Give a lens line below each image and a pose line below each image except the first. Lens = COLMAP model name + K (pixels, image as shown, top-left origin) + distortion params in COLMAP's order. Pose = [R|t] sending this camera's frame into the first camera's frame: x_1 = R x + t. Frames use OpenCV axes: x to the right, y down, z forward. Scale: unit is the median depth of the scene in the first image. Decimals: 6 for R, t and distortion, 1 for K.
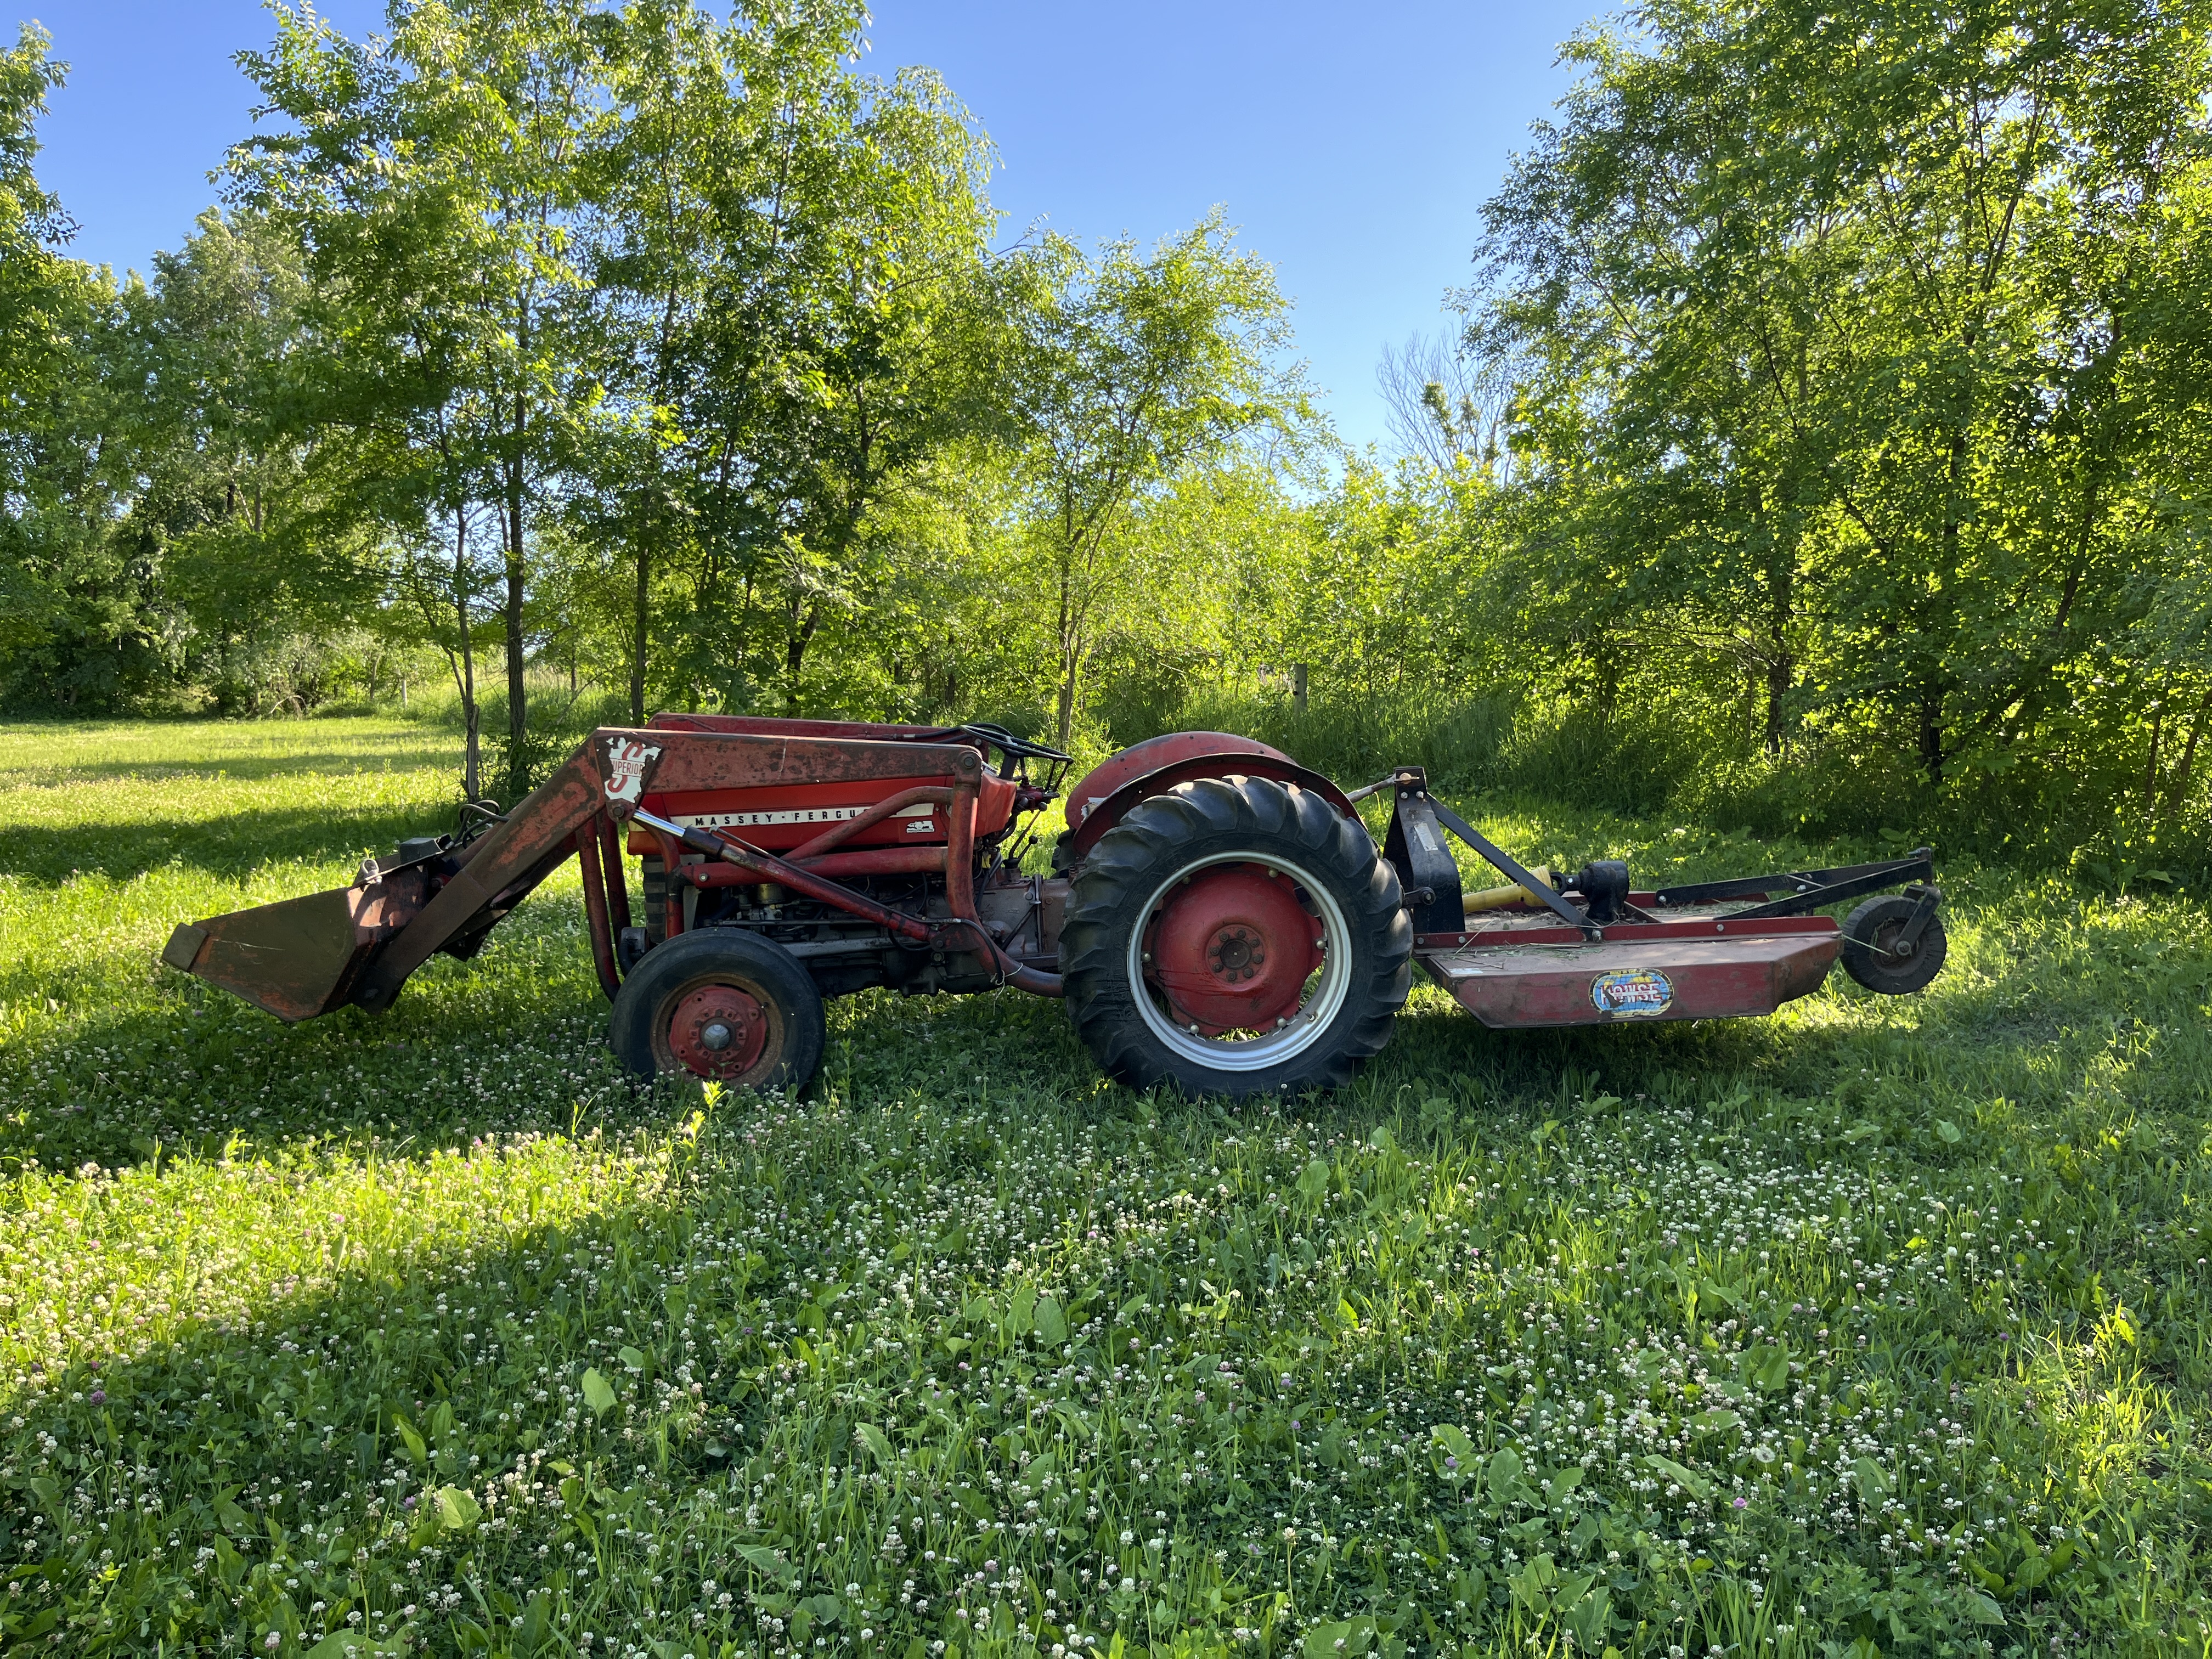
lens RADIAL K [[1662.2, 0, 1111.0], [0, 1662.2, 831.0], [0, 0, 1]] dist [-0.008499, -0.005732]
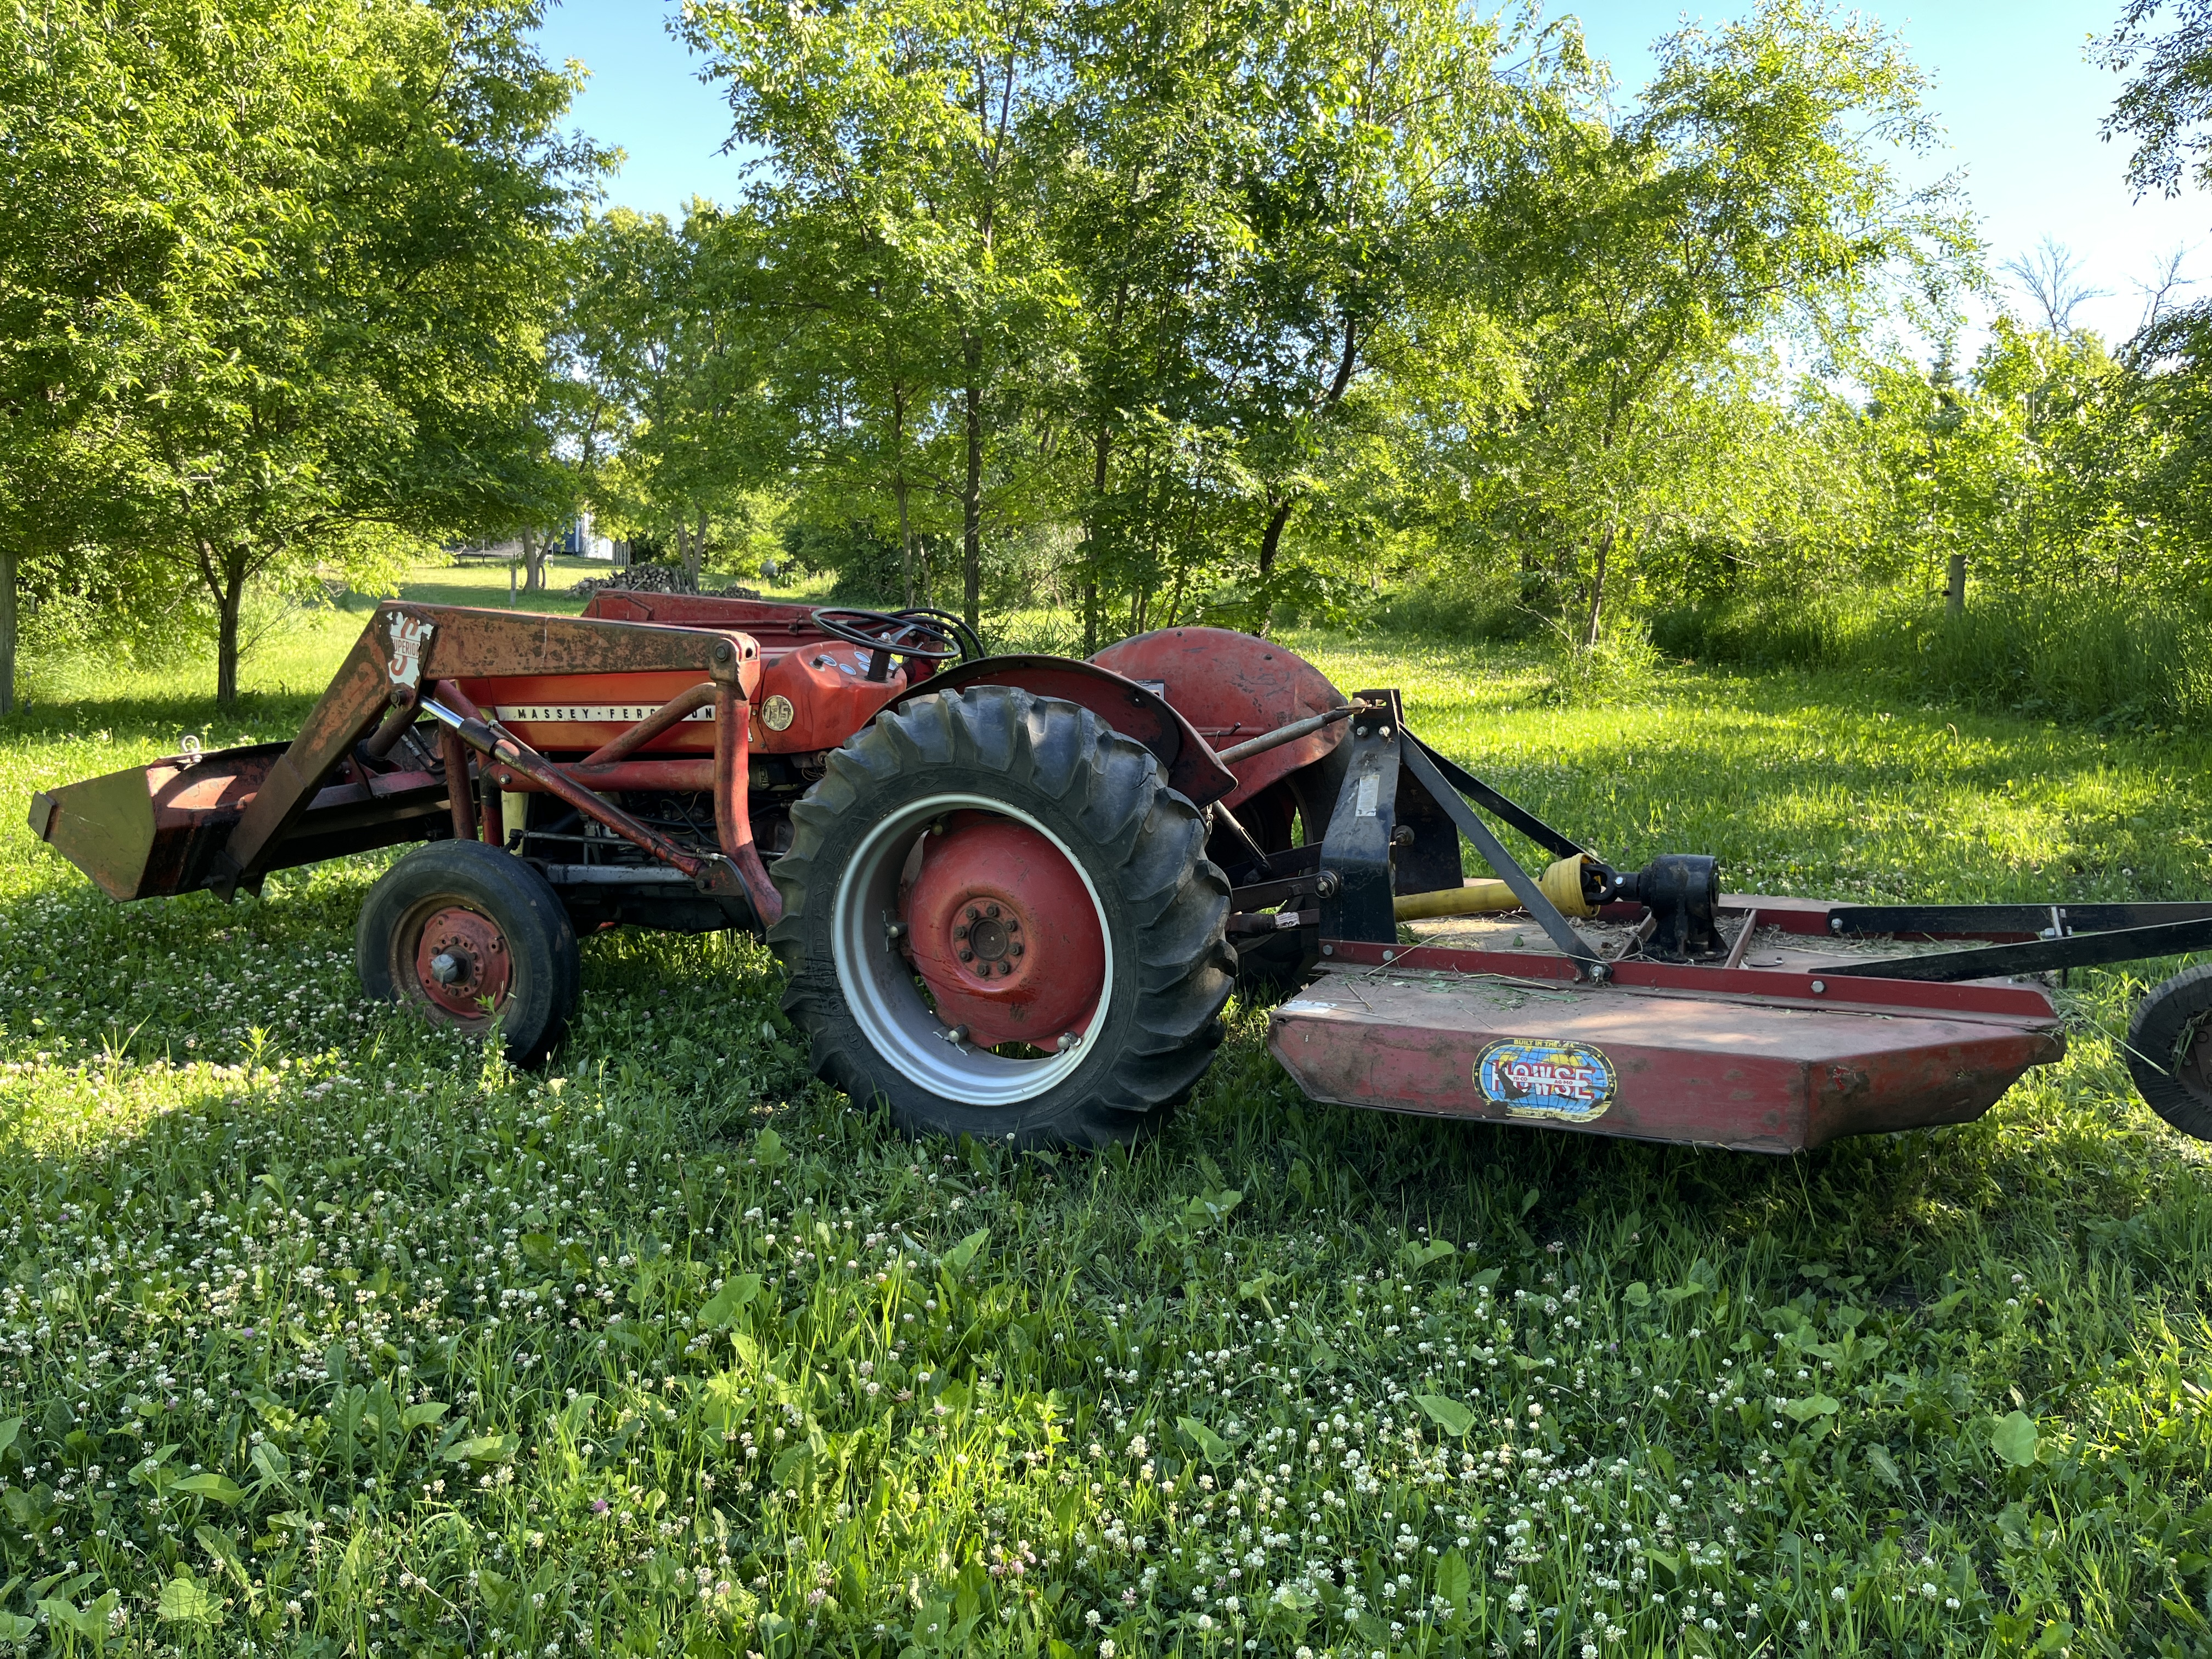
lens RADIAL K [[1662.2, 0, 1103.1], [0, 1662.2, 826.1], [0, 0, 1]] dist [-0.008499, -0.005732]
pose [[0.890477, 0.080848, -0.447789, 0.425337], [-0.056034, 0.996082, 0.068413, -0.024873], [0.451565, -0.035829, 0.891518, 0.391534]]
